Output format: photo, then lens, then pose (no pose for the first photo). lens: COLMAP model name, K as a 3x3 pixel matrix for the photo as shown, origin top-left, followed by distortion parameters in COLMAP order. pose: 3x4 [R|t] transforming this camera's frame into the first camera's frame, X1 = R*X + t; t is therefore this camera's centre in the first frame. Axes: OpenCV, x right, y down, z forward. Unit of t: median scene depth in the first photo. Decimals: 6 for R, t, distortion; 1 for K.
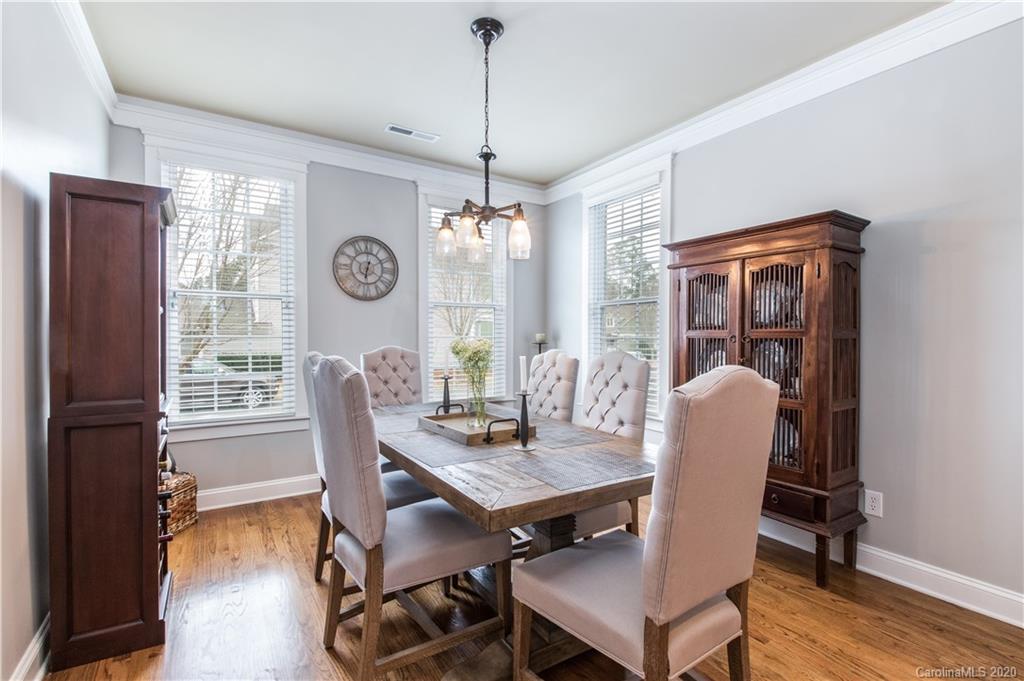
lens RADIAL K [[477.8, 0, 520.0], [0, 477.8, 340.1], [0, 0, 1]] dist [0.008457, -0.007210]
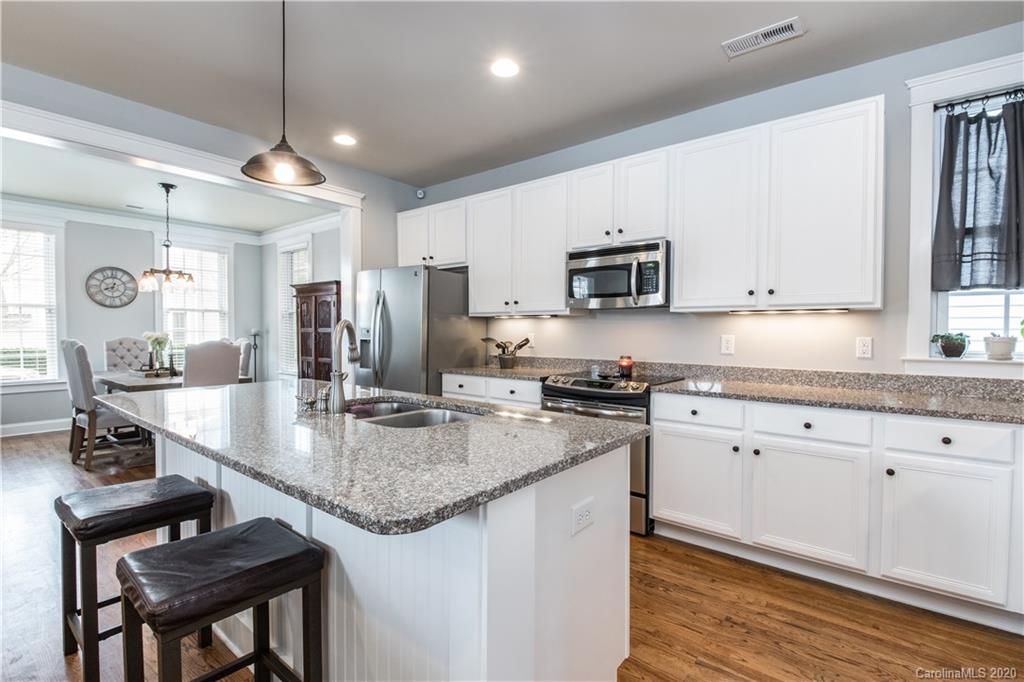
lens RADIAL K [[477.8, 0, 509.0], [0, 477.8, 344.1], [0, 0, 1]] dist [0.008457, -0.007210]
pose [[0.952308, 0.003600, 0.305117, 0.449253], [-0.008148, 0.999874, 0.013632, 0.004129], [-0.305029, -0.015468, 0.952217, -0.916414]]
